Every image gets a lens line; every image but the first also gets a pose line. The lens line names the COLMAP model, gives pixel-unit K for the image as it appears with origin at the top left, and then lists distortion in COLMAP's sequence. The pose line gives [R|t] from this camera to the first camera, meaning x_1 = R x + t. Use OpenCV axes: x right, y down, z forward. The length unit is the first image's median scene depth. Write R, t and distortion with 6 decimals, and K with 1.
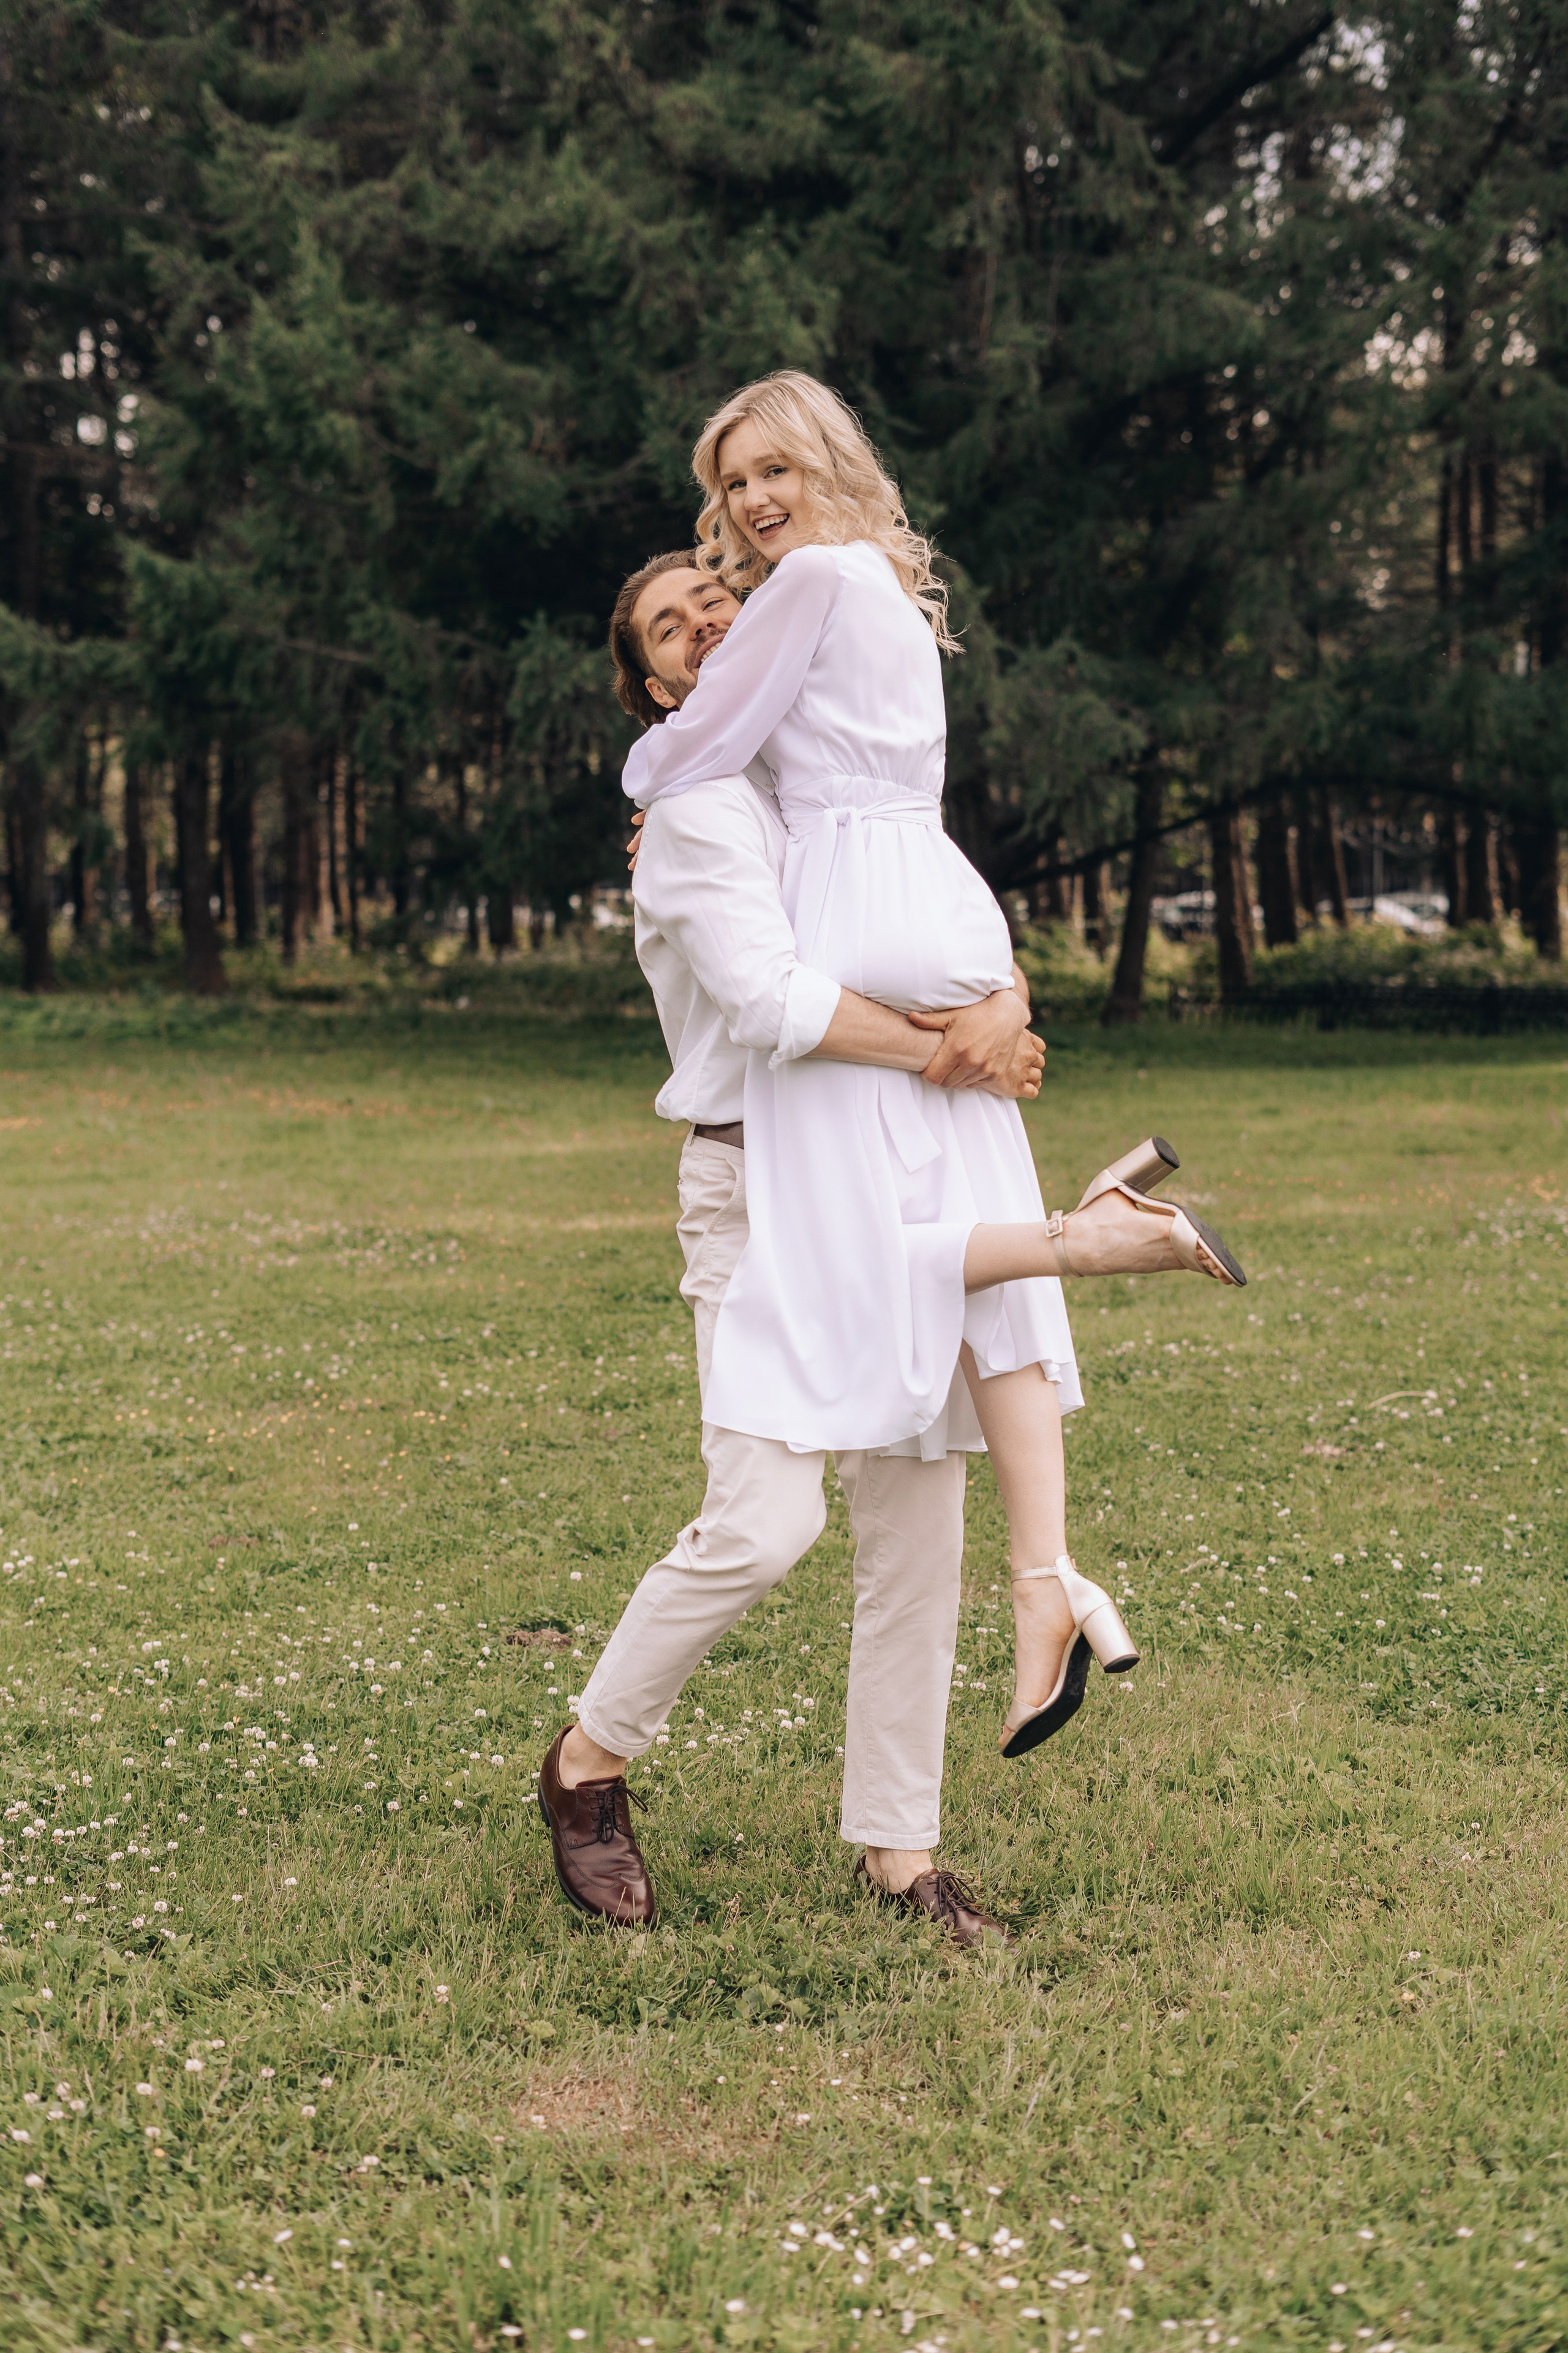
lens RADIAL K [[3357.4, 0, 784.4], [0, 3357.4, 1217.3], [0, 0, 1]] dist [-0.003516, 0.004062]
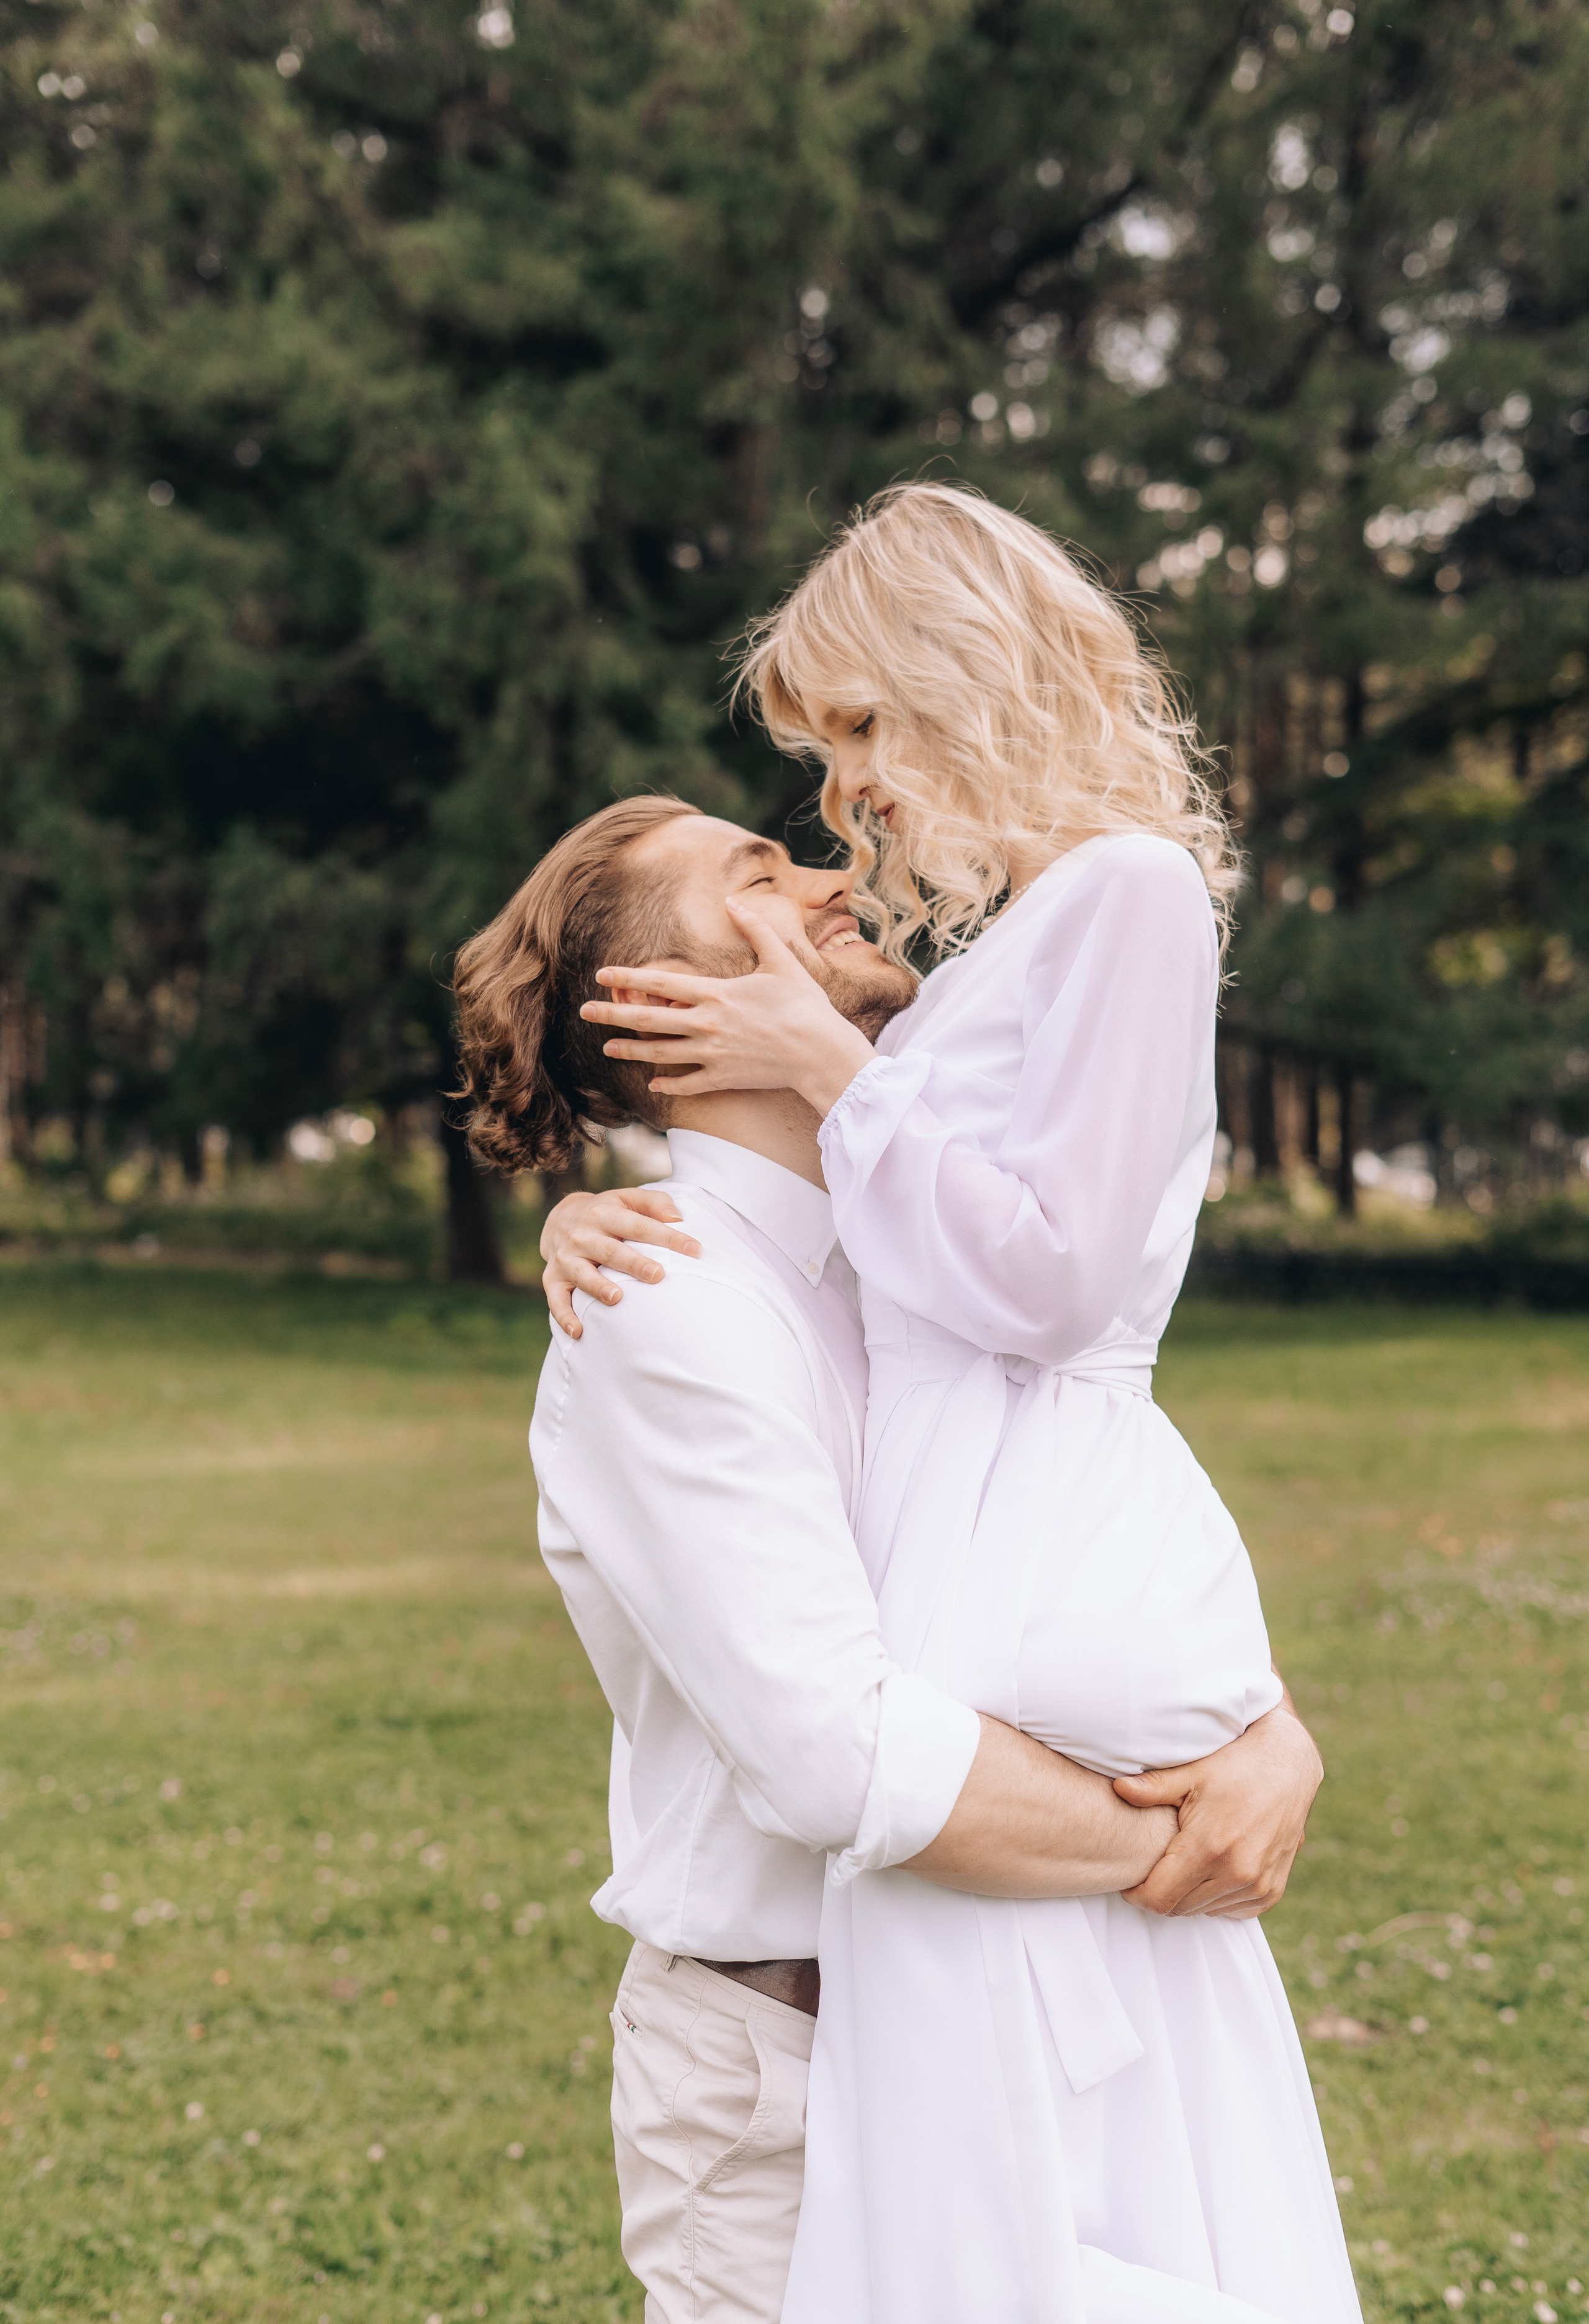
lens RADIAL K [[3567.0, 0, 794.1], [0, 3567.0, 1298.5], [0, 0, 1]] dist [0.013790, -0.082957]
pose [[0.996343, 0.013073, 0.084435, -0.007470], [-0.009293, 0.998943, -0.045008, -0.016595], [-0.084934, 0.044058, 0.995412, 0.076256]]
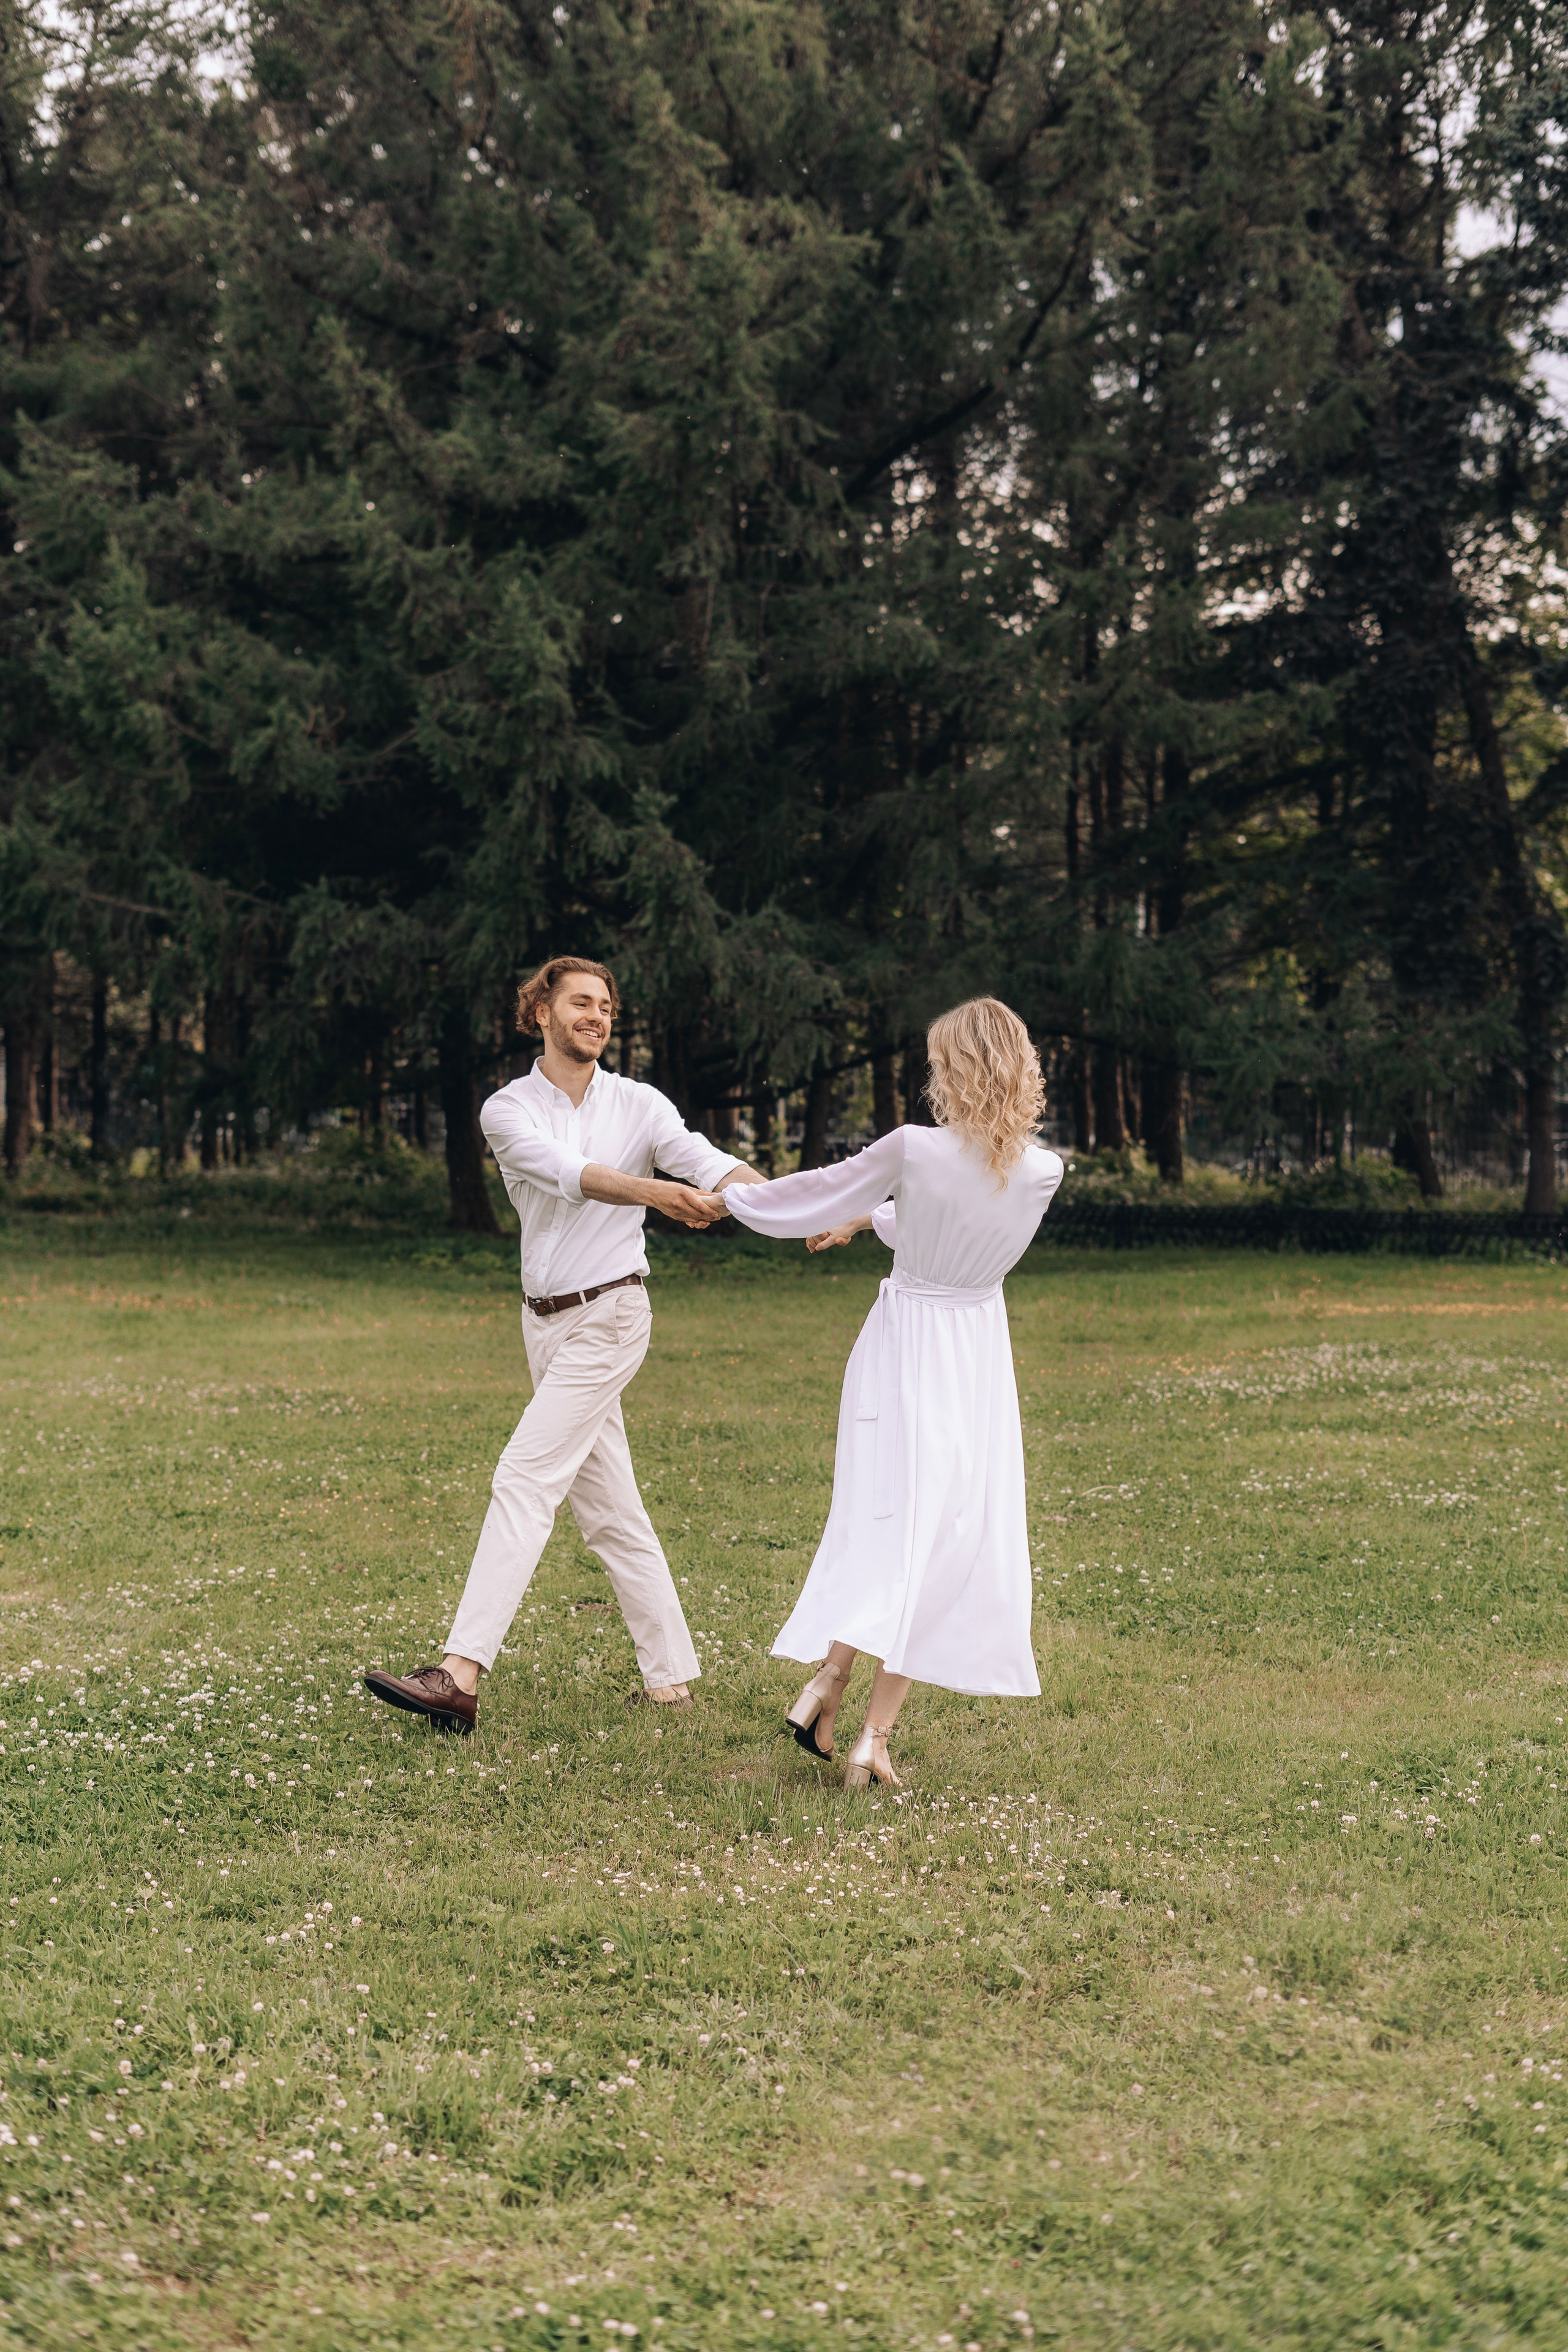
lens RADIAL K [[3302.0, 0, 771.5], [0, 3302.0, 1245.2], [0, 0, 1]] dist [-0.024897, 0.085755]
pose [[0.994339, 0.006679, 0.106041, -0.037353], [-0.000777, 0.998453, -0.055600, 0.009715], [-0.106248, 0.055203, 0.992806, -0.136300]]
